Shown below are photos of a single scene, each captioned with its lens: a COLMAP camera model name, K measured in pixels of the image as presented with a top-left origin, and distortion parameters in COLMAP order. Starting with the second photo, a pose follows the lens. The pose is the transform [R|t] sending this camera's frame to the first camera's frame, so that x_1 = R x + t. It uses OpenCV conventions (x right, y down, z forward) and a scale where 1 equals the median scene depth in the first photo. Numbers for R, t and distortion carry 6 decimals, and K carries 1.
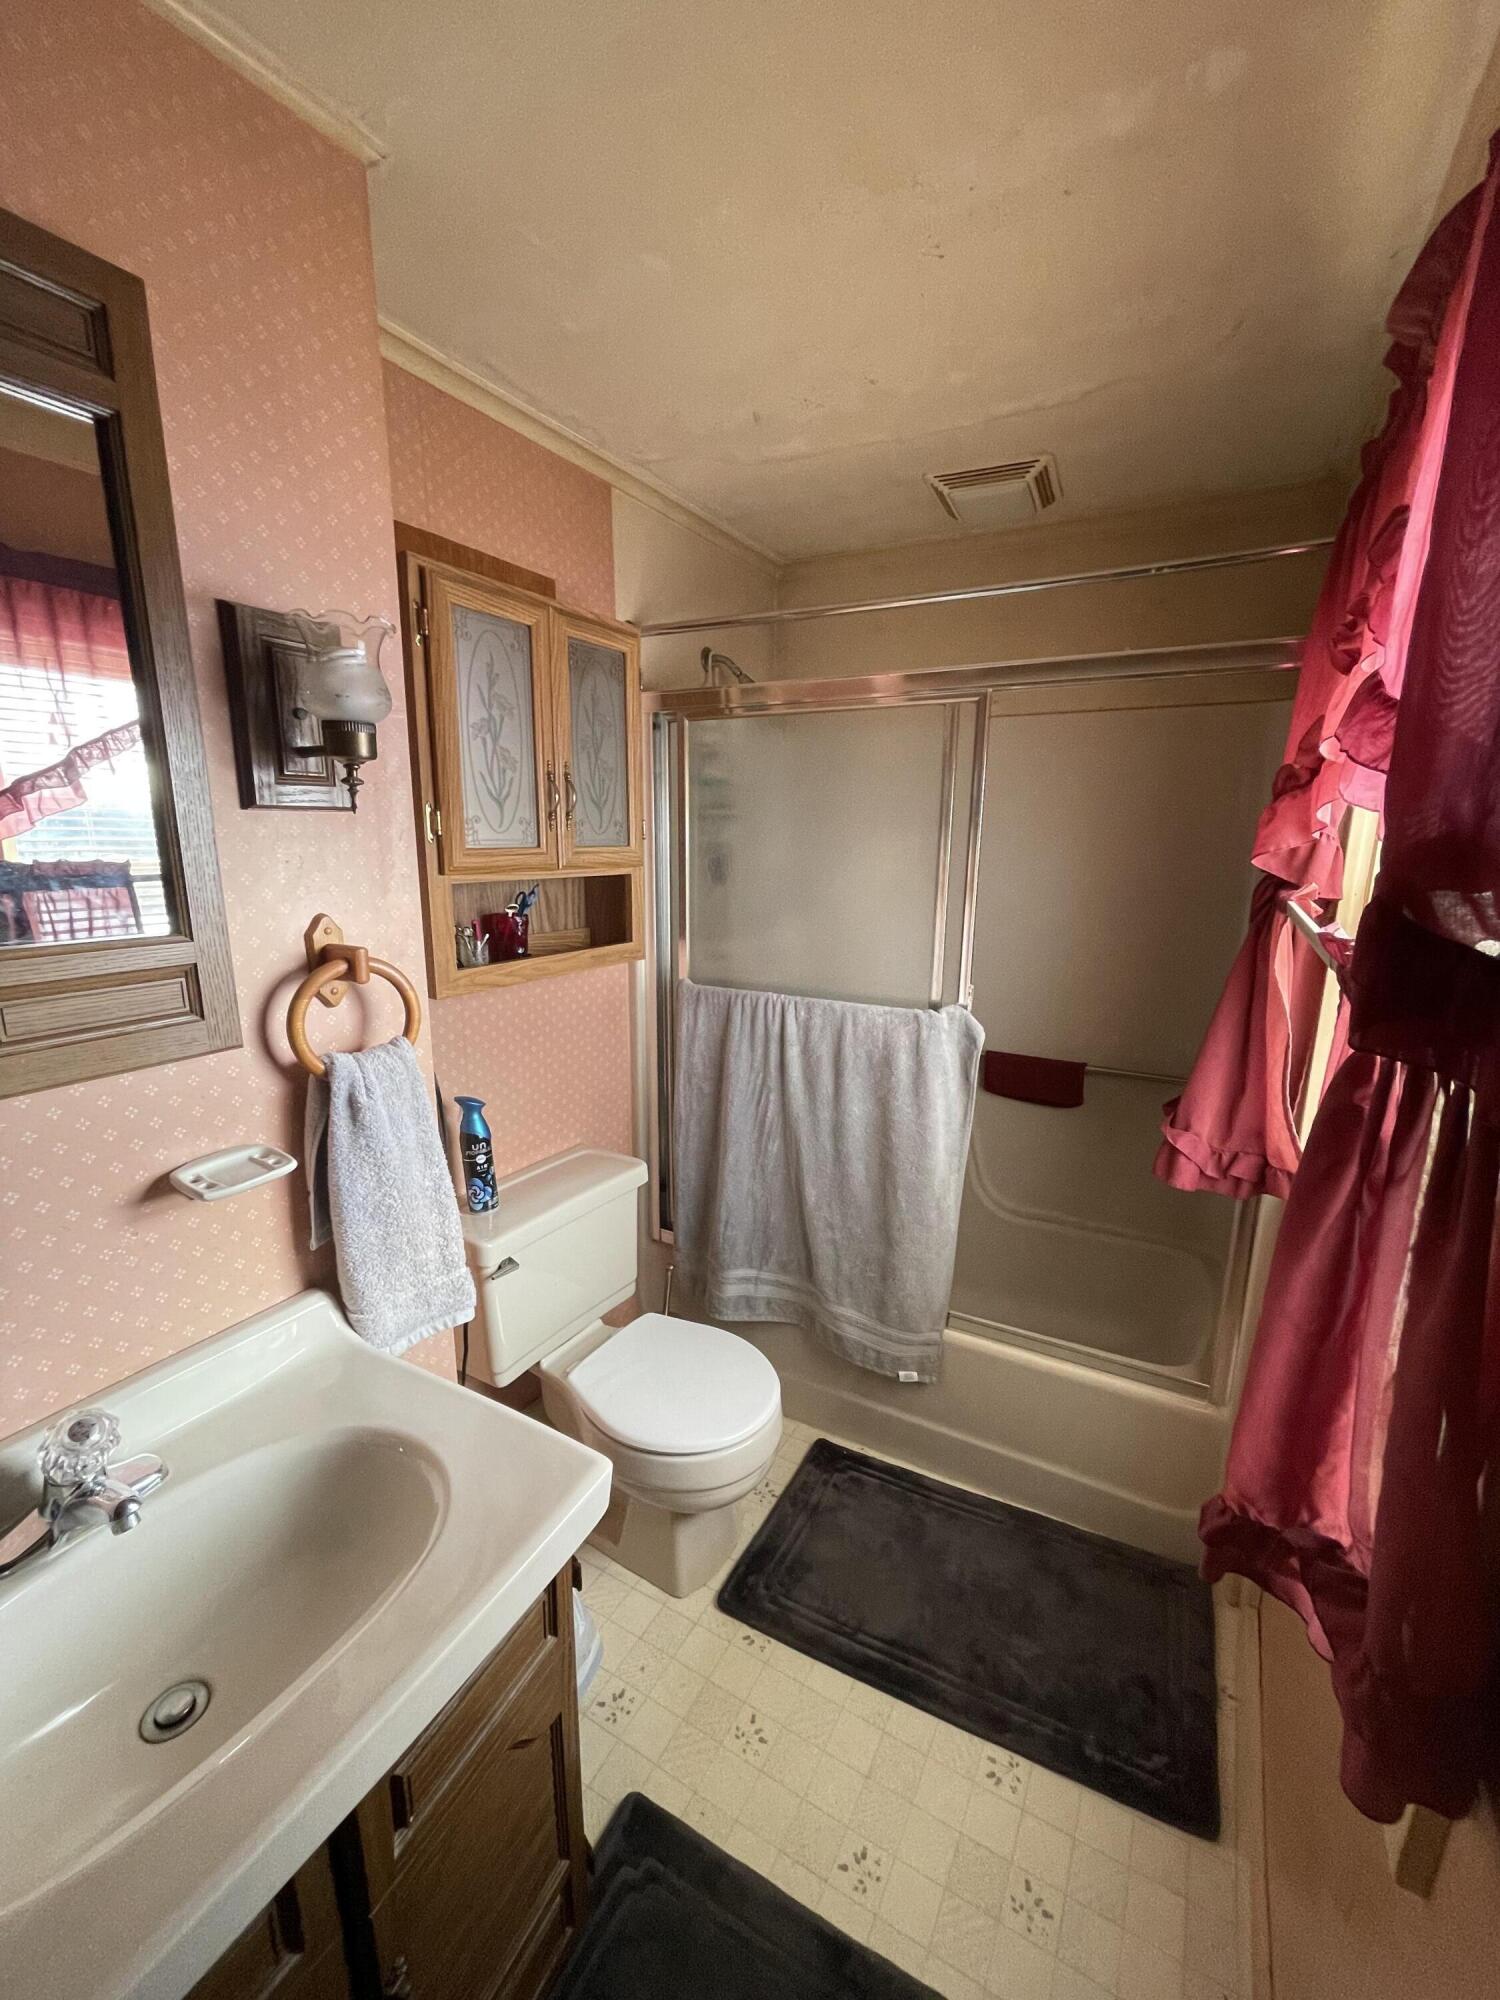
lens RADIAL K [[809.4, 0, 749.9], [0, 809.4, 1002.5], [0, 0, 1]] dist [-0.006886, 0.000838]
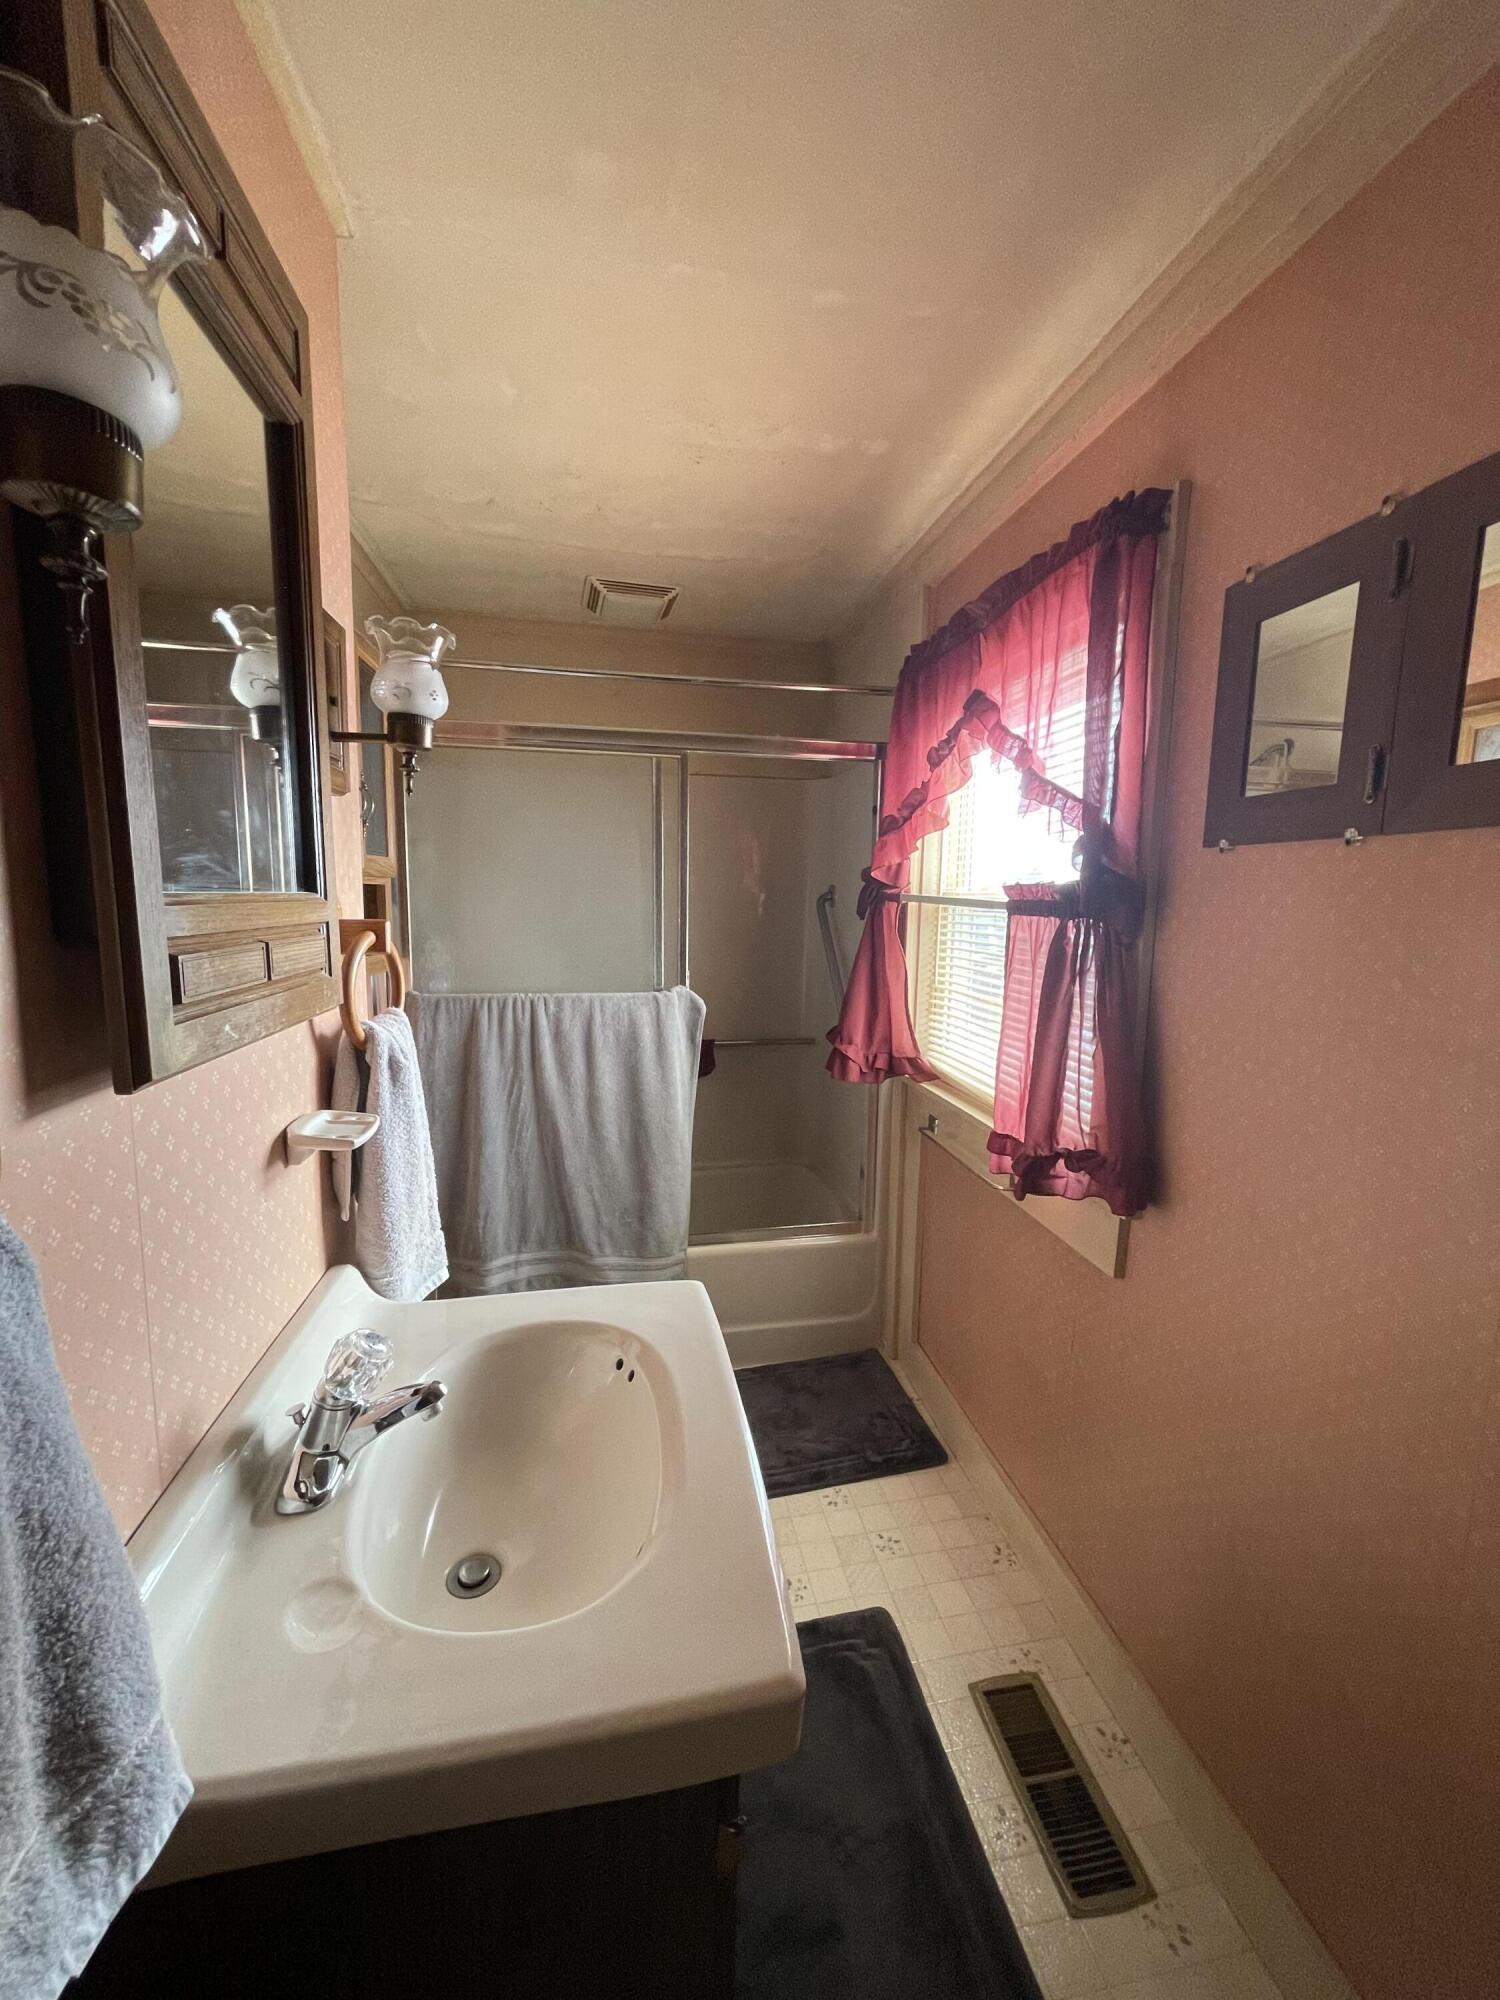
lens RADIAL K [[809.4, 0, 763.8], [0, 809.4, 1002.8], [0, 0, 1]] dist [-0.006886, 0.000838]
pose [[0.766618, -0.082194, 0.636822, -0.448524], [0.126216, 0.991714, -0.023941, 0.074461], [-0.629577, 0.098731, 0.770639, -0.080396]]
